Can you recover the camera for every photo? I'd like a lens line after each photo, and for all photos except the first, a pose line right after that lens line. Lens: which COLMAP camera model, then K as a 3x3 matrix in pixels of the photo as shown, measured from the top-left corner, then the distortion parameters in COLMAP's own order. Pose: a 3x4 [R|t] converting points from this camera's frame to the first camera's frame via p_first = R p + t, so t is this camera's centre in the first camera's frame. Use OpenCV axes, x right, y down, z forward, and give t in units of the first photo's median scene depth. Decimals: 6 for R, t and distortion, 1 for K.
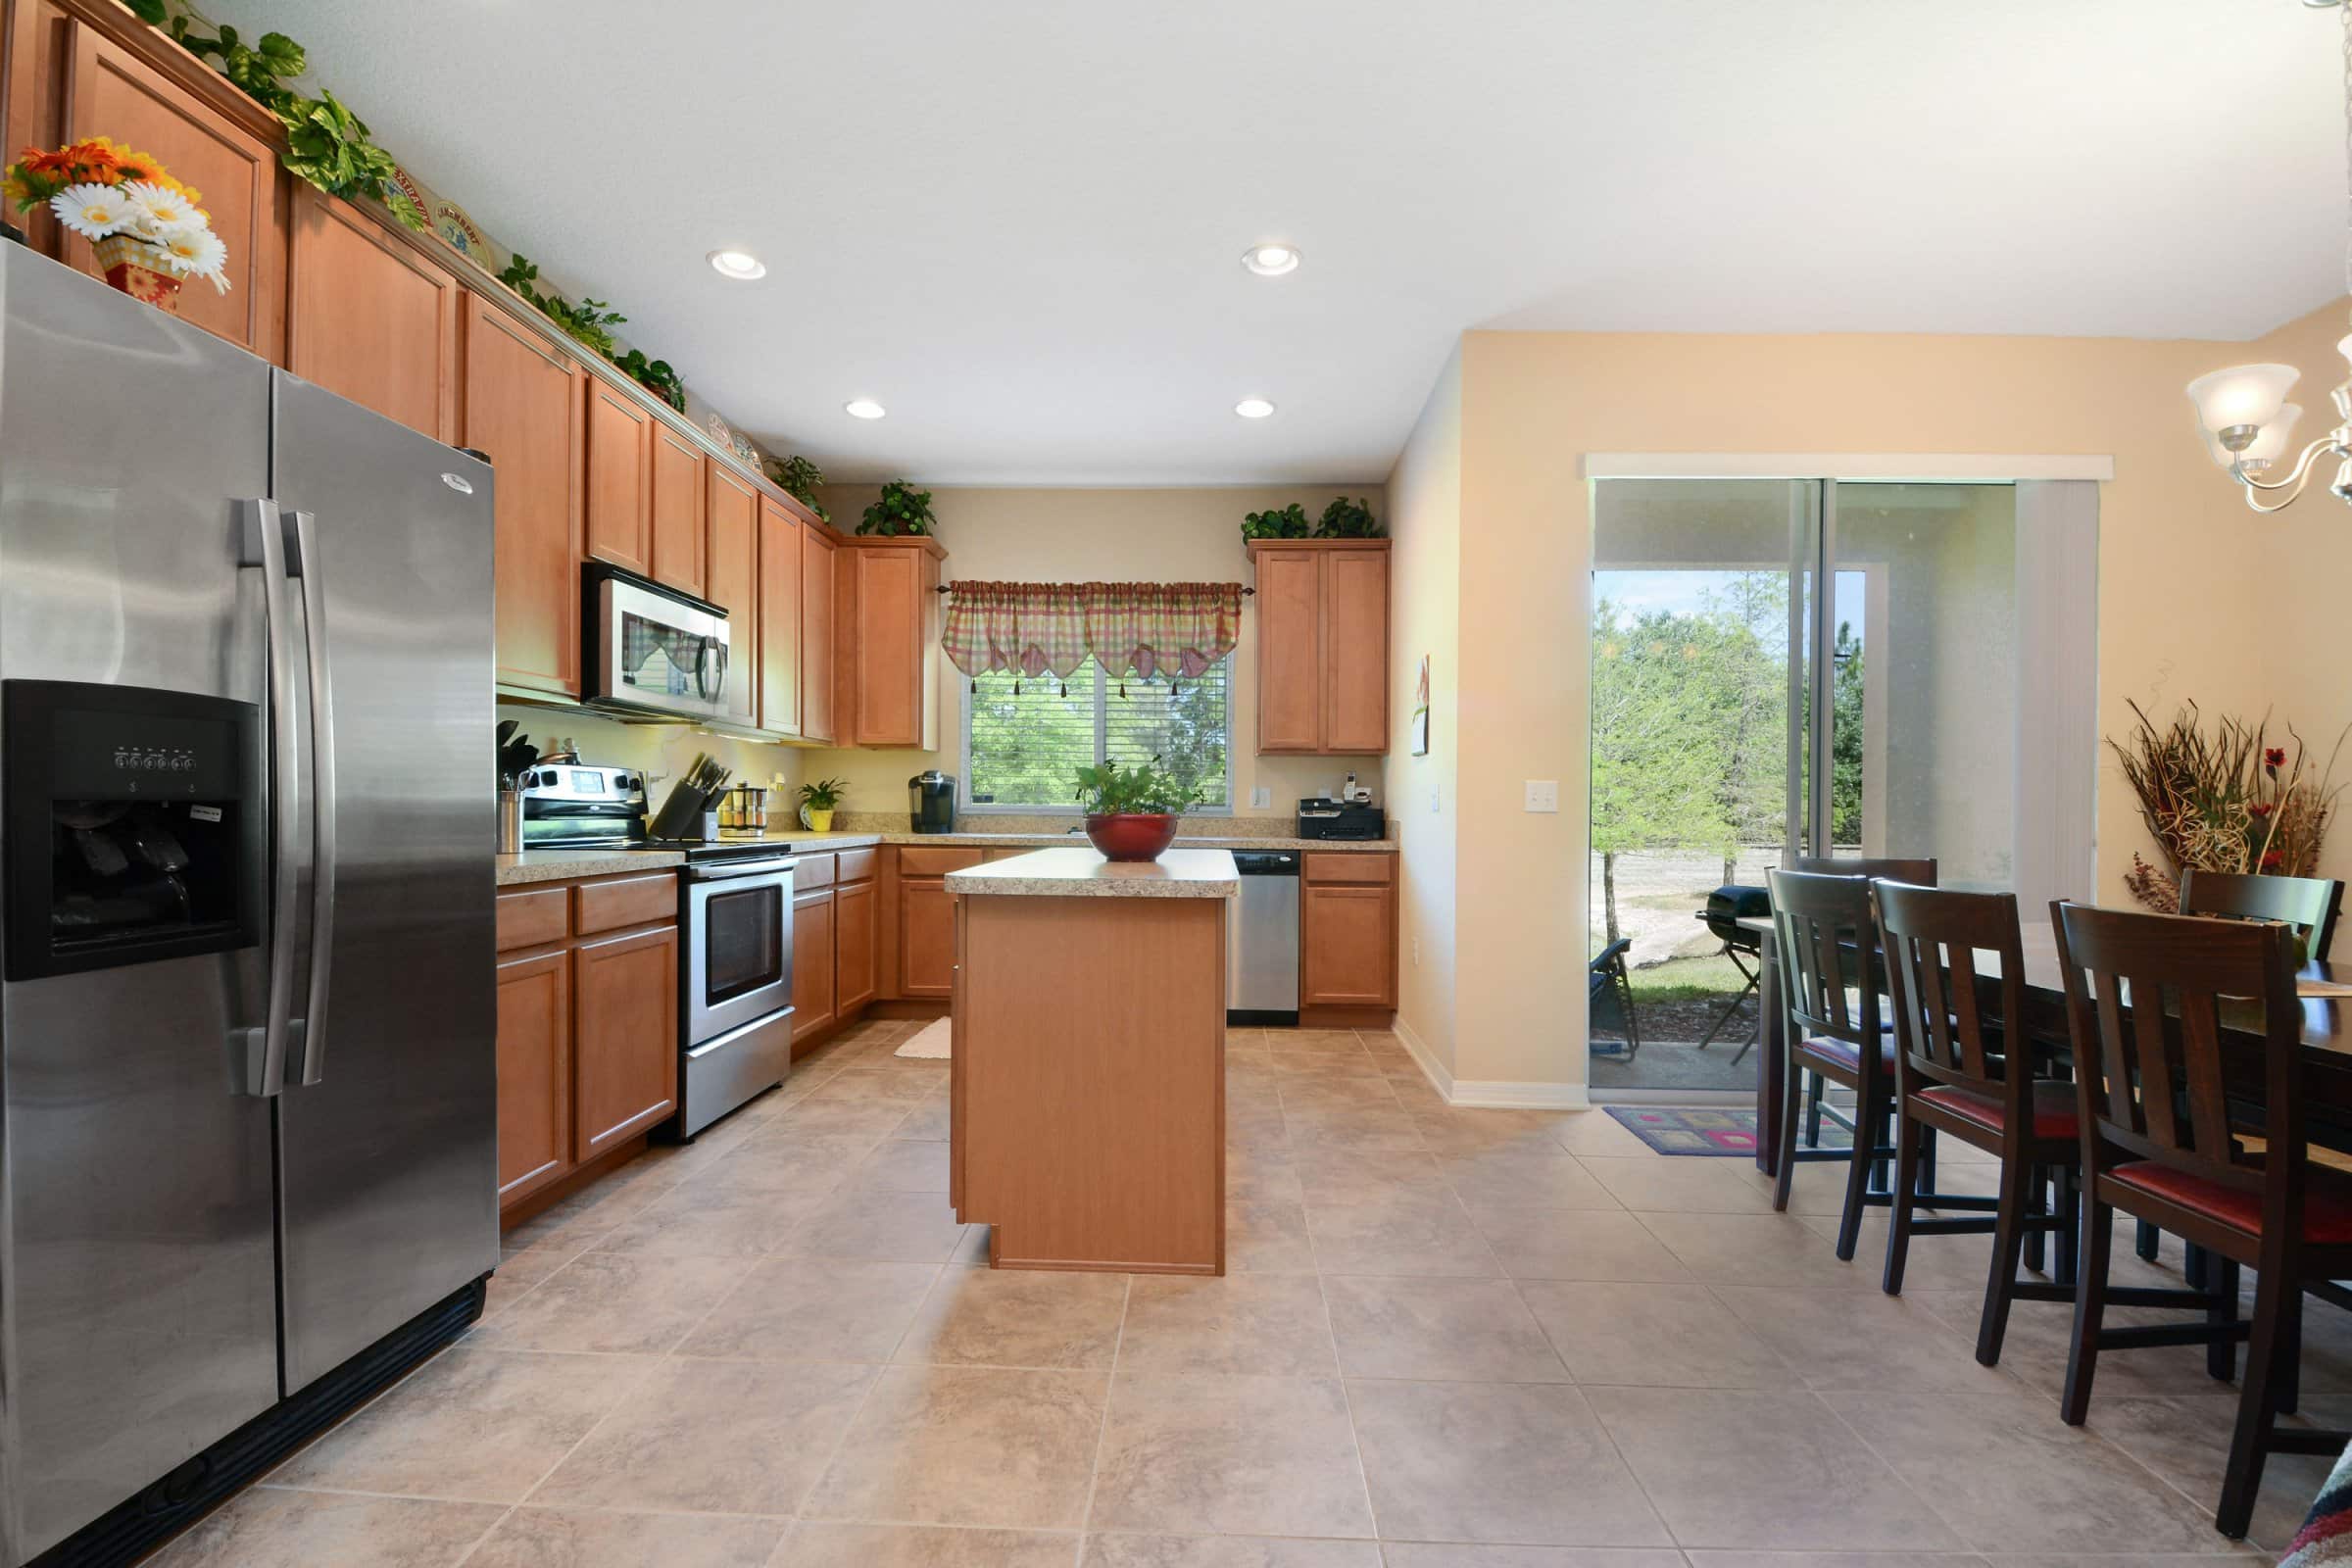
lens RADIAL K [[1002.0, 0, 1172.9], [0, 1002.0, 802.2], [0, 0, 1]] dist [0.002058, -0.014530]
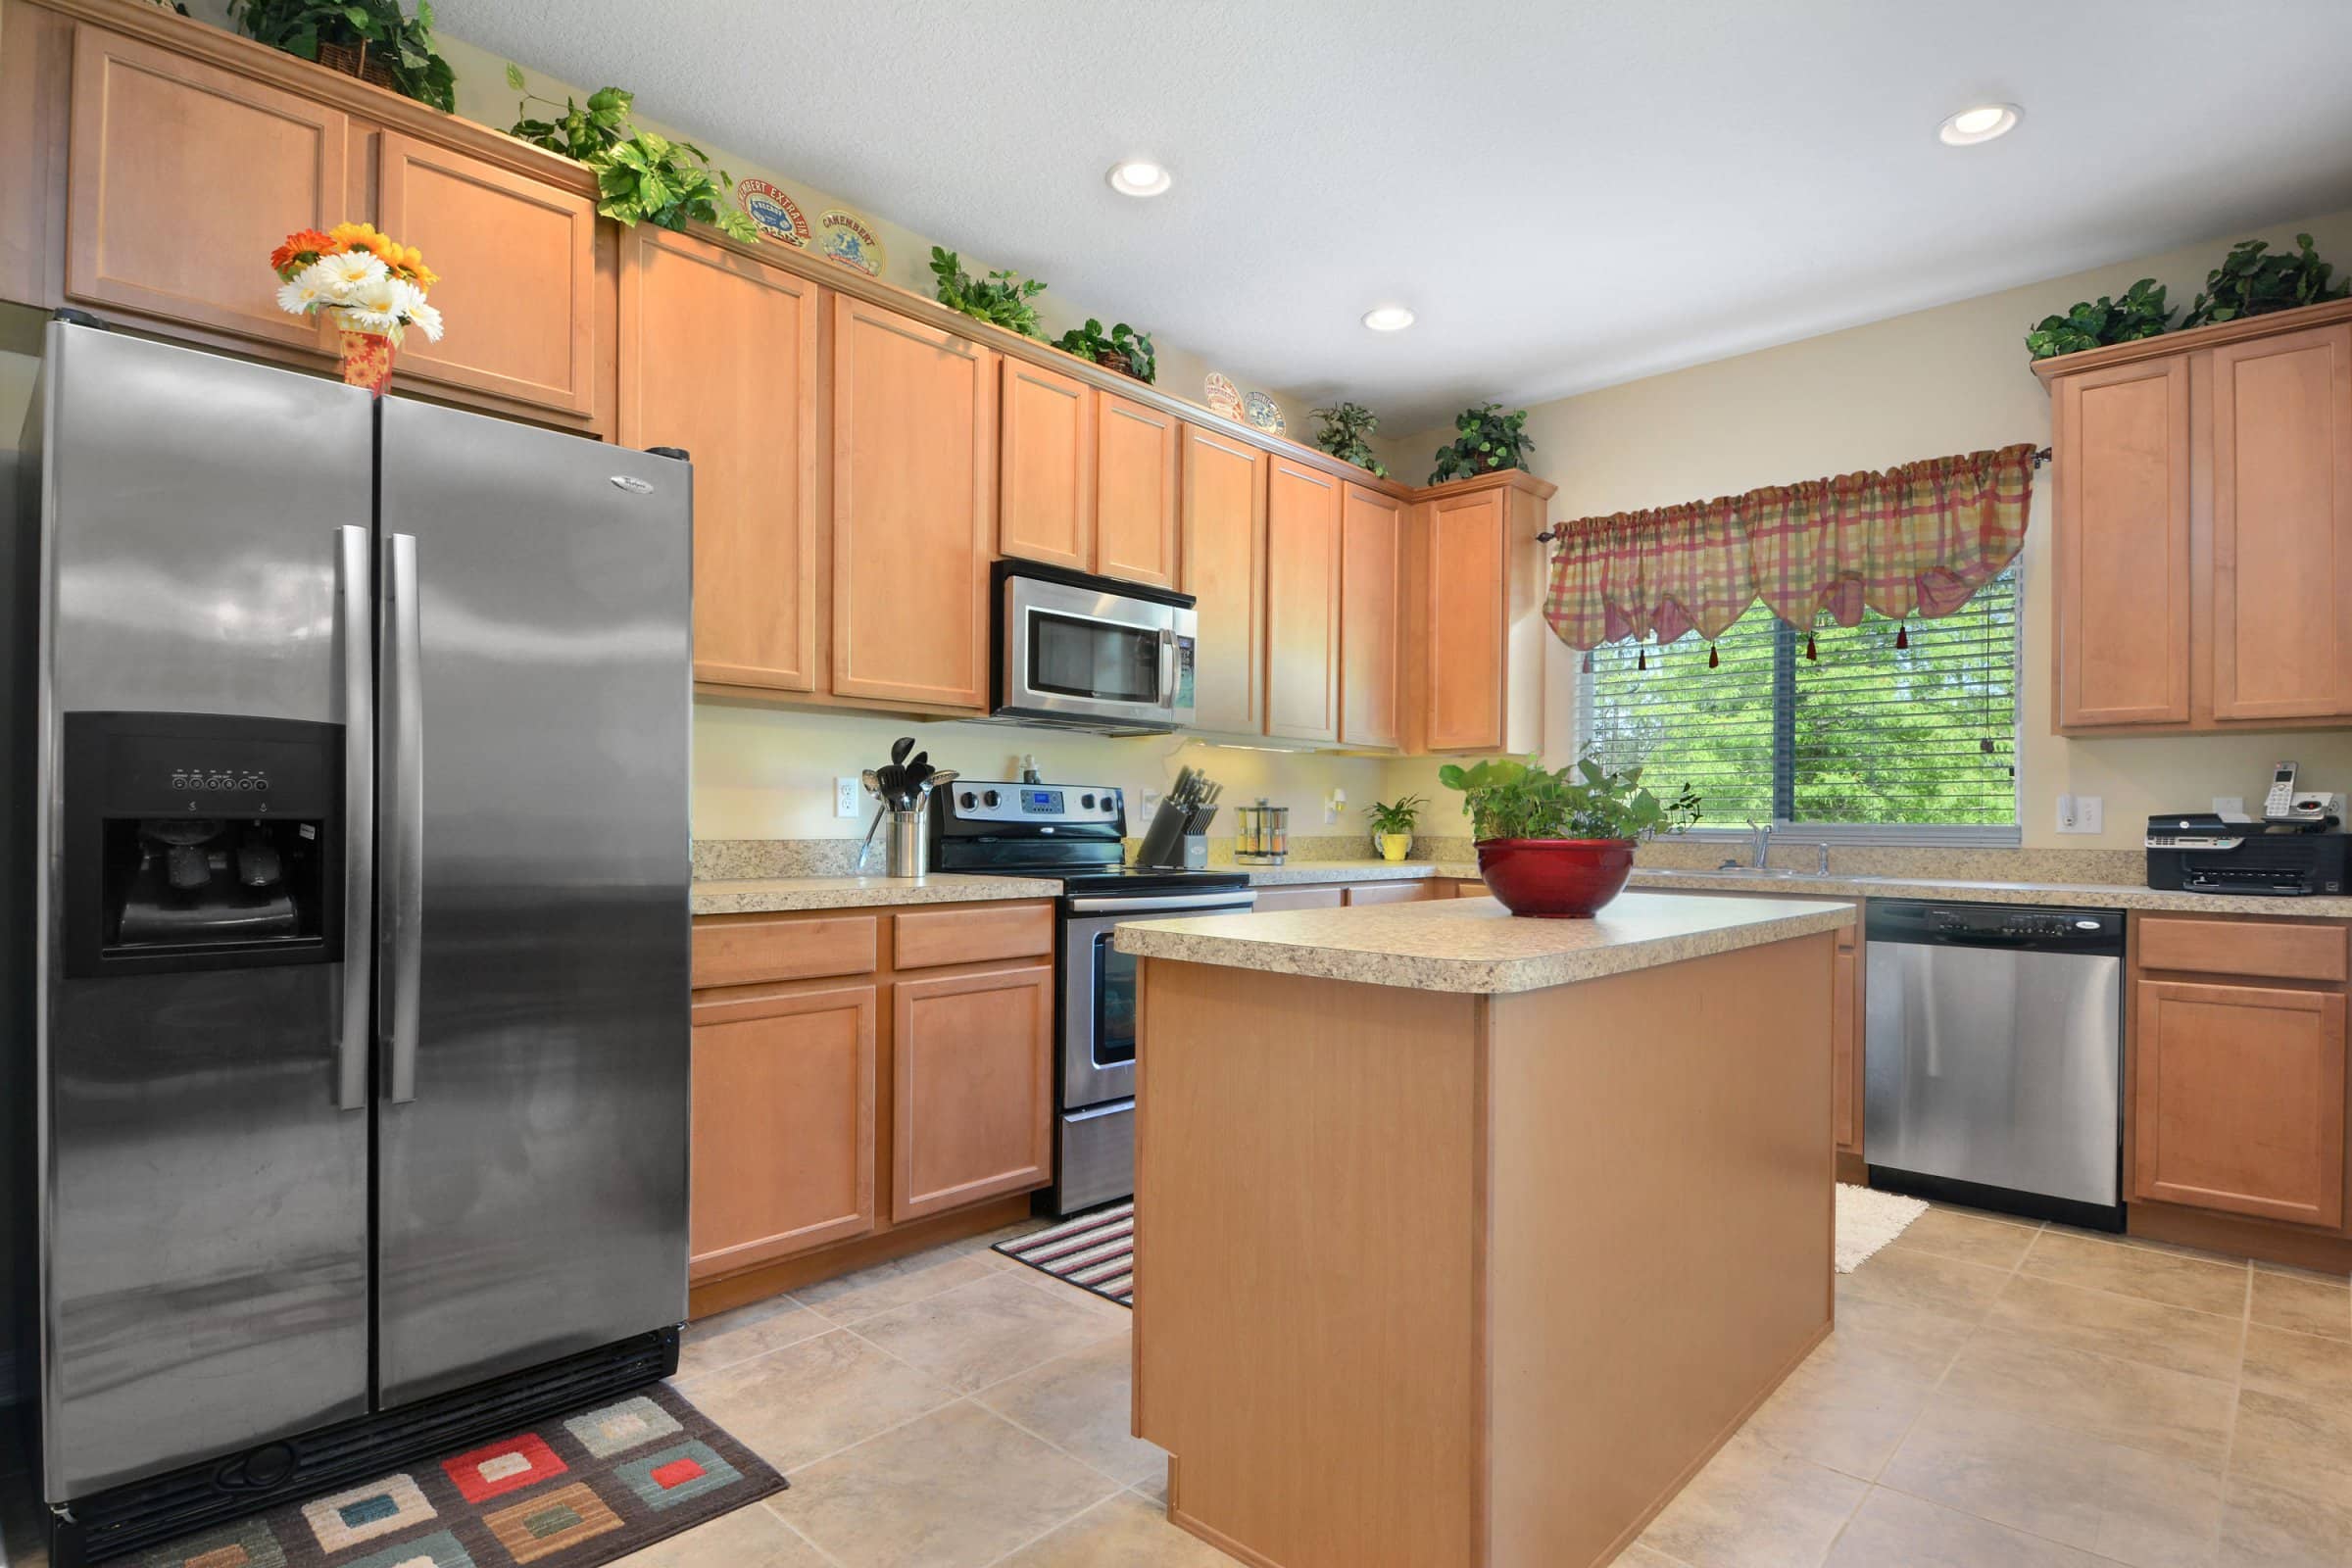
lens RADIAL K [[1178.8, 0, 1175.0], [0, 1178.8, 821.1], [0, 0, 1]] dist [0.018249, -0.023861]
pose [[0.758546, -0.004921, -0.651601, 0.216662], [0.001972, 0.999984, -0.005256, 0.003553], [0.651617, 0.002702, 0.758544, 0.260461]]
